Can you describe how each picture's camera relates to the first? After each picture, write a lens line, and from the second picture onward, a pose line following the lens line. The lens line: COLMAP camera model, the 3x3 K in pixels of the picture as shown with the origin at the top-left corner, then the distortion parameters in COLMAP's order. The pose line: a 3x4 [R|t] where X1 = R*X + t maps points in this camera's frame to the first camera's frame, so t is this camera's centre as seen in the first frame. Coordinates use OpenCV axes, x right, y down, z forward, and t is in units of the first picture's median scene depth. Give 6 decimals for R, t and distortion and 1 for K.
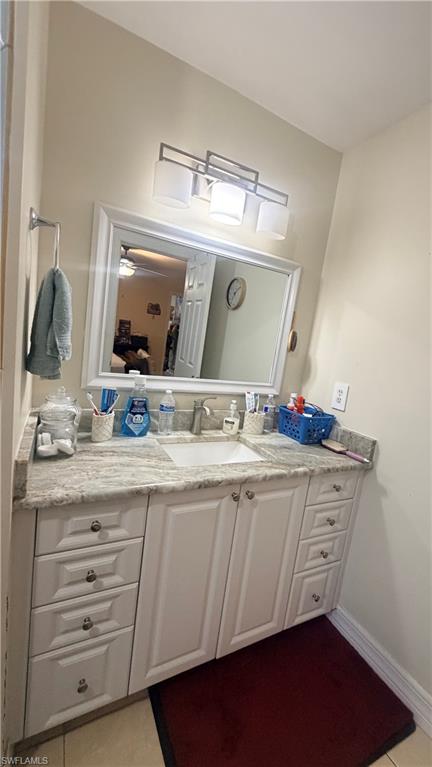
lens RADIAL K [[307.0, 0, 215.0], [0, 307.0, 382.0], [0, 0, 1]] dist [0.000252, 0.000343]
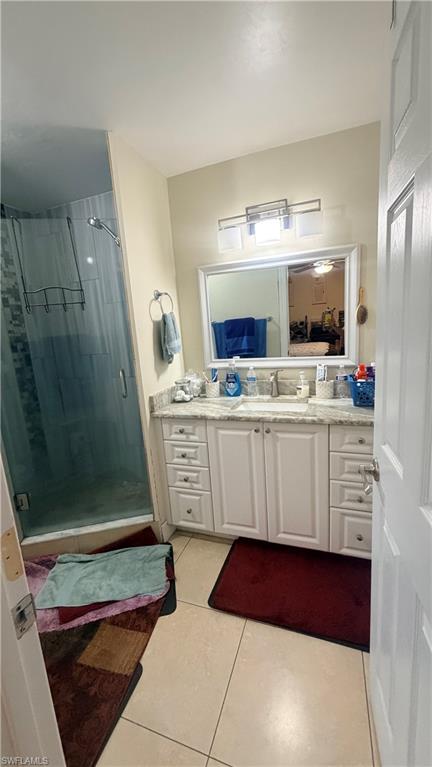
lens RADIAL K [[307.0, 0, 215.0], [0, 307.0, 382.0], [0, 0, 1]] dist [0.000252, 0.000343]
pose [[0.665799, -0.043102, -0.744886, 0.918187], [0.056288, 0.998387, -0.007459, 0.109340], [0.744005, -0.036962, 0.667151, -0.157211]]
